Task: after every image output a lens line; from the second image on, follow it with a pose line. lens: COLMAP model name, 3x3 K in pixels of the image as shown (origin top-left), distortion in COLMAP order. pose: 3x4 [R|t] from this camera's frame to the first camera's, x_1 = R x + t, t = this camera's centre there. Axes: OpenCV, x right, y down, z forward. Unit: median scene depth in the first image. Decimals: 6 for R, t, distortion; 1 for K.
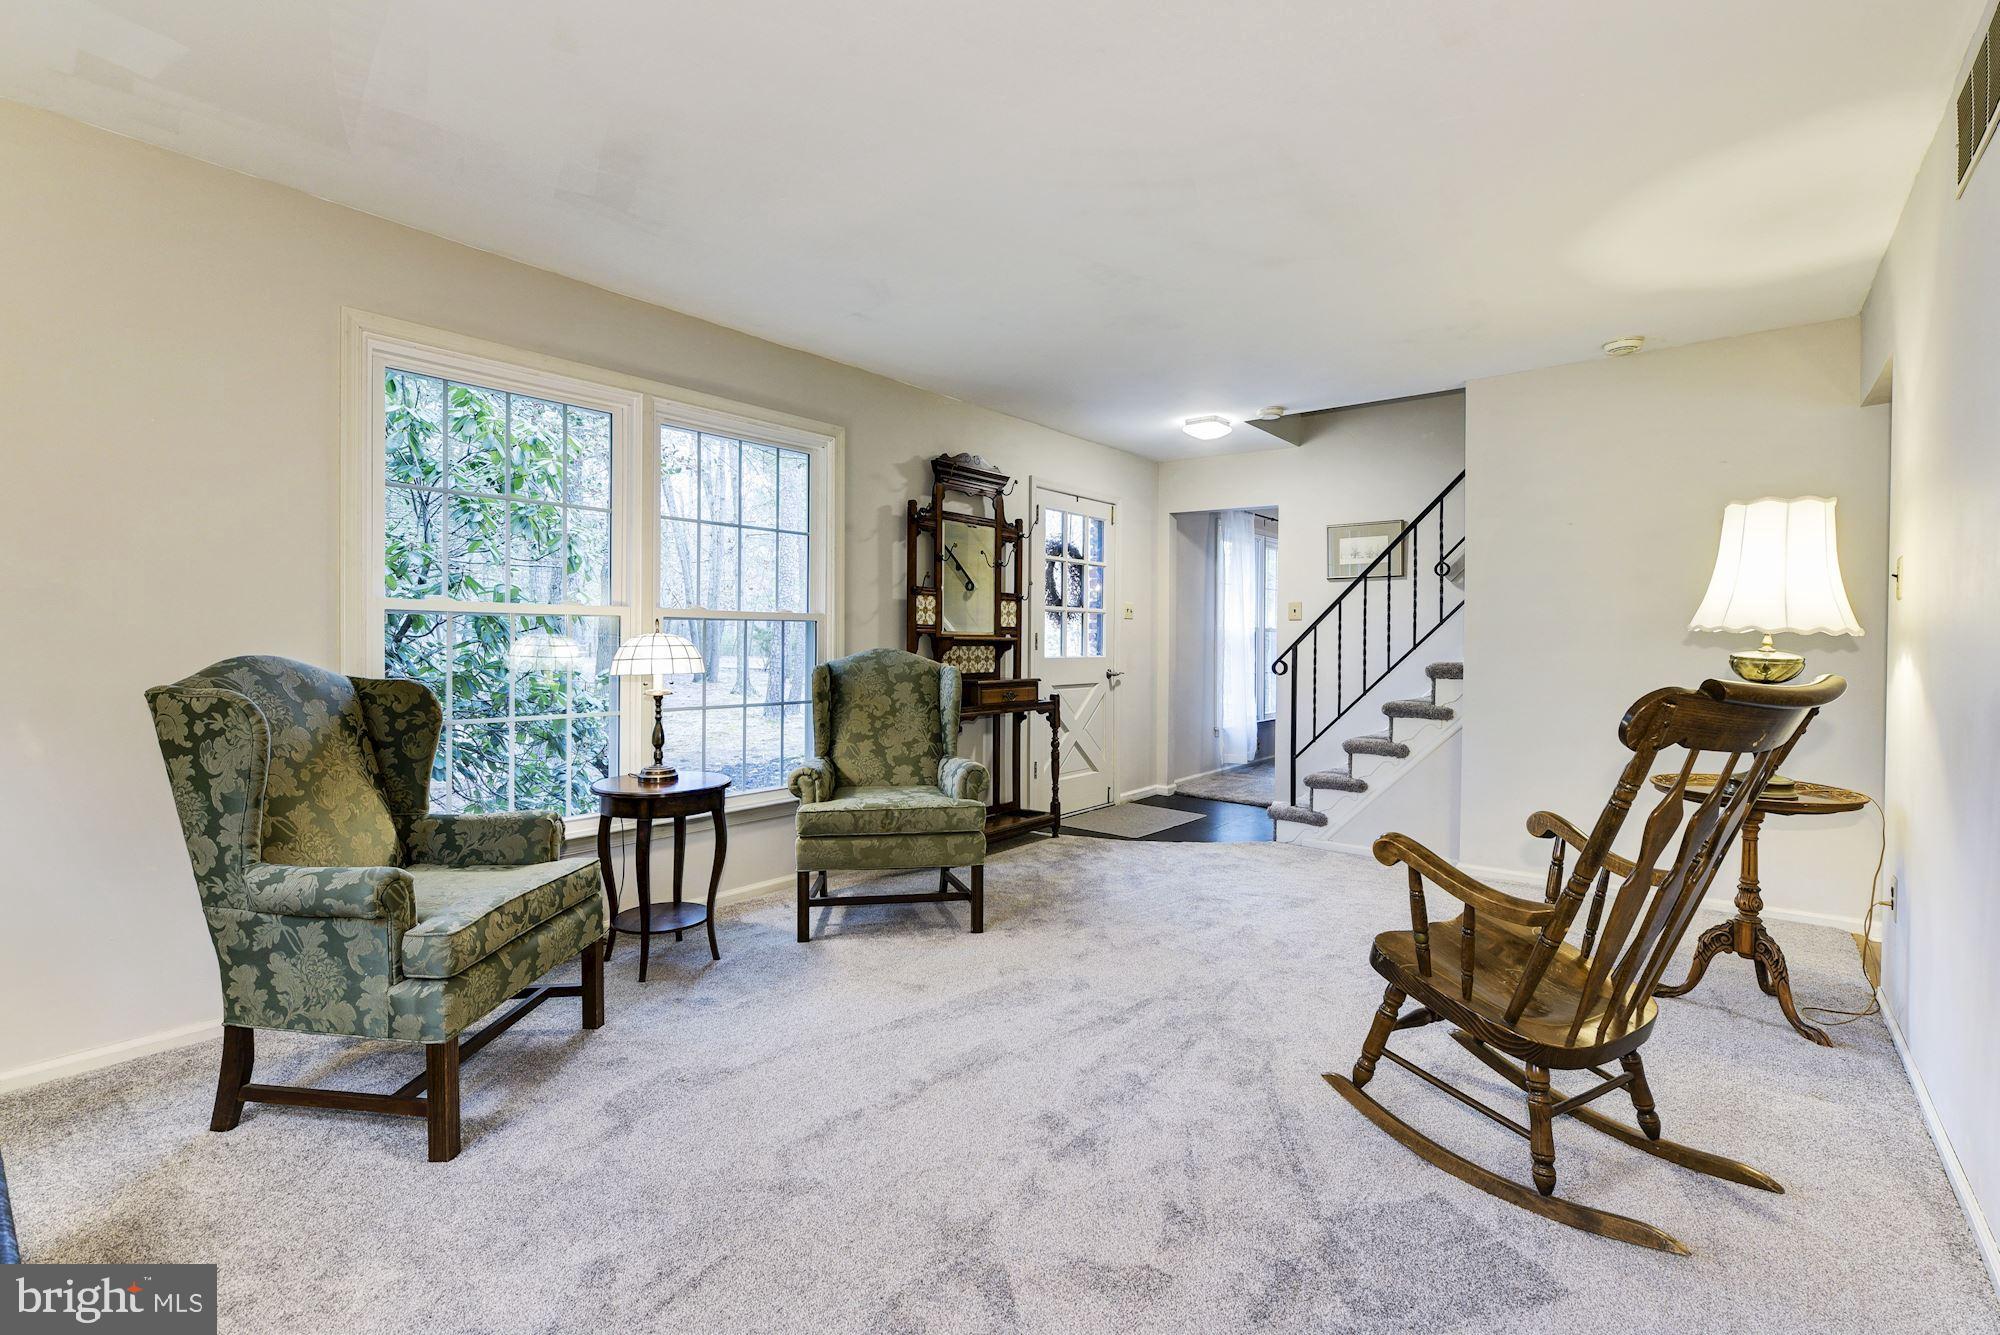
lens RADIAL K [[821.6, 0, 1003.3], [0, 821.6, 650.8], [0, 0, 1]] dist [-0.000632, -0.000018]
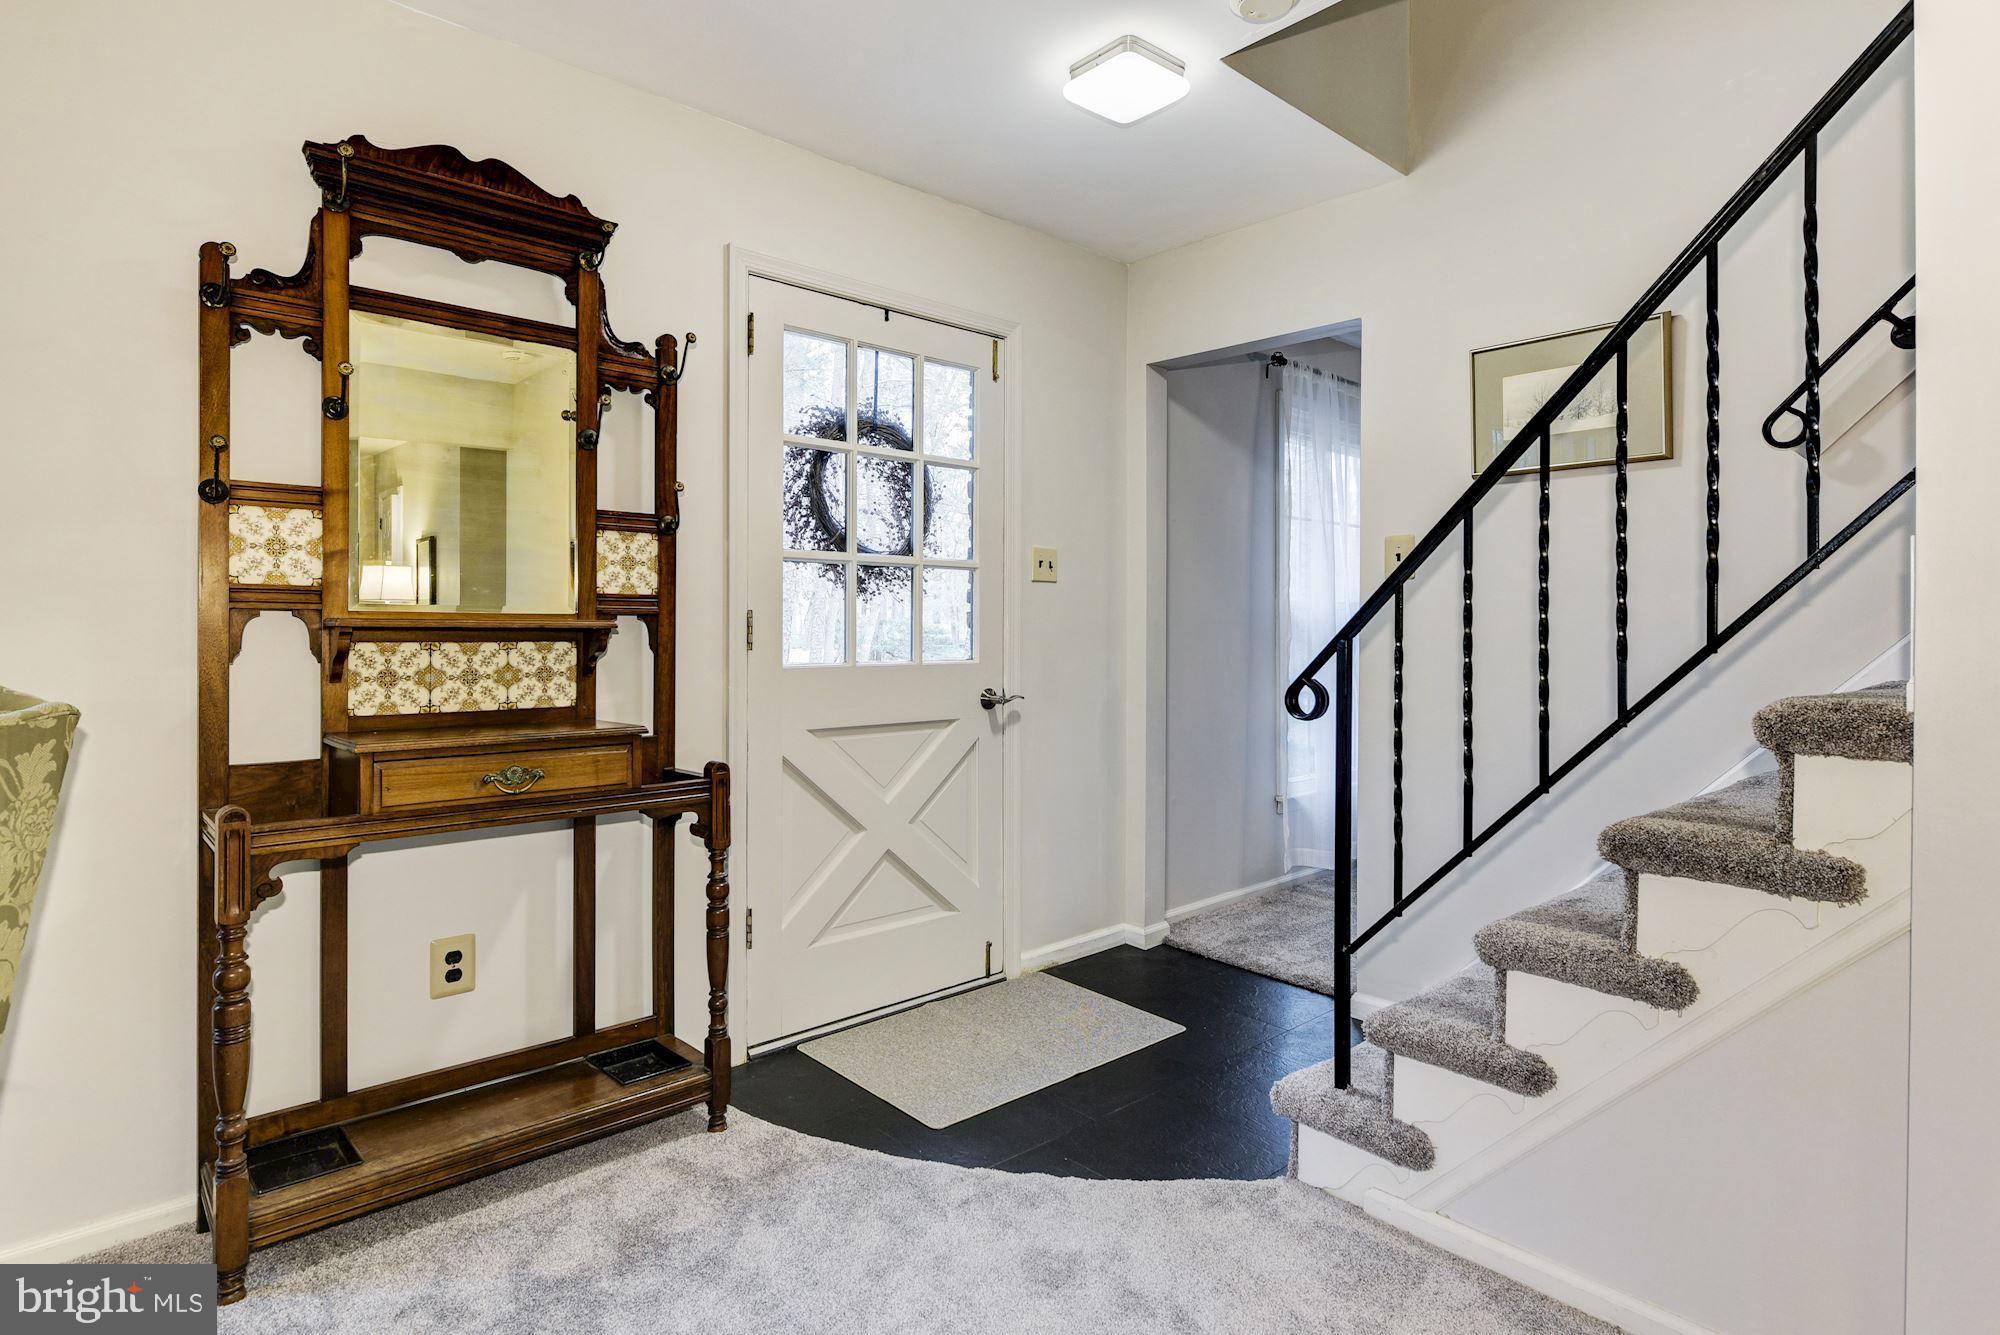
lens RADIAL K [[986.6, 0, 1003.4], [0, 986.6, 634.5], [0, 0, 1]] dist [-0.001838, 0.000113]
pose [[0.989718, -0.002651, -0.143007, 0.266561], [0.001484, 0.999965, -0.008272, -0.004889], [0.143024, 0.007974, 0.989687, 0.547212]]
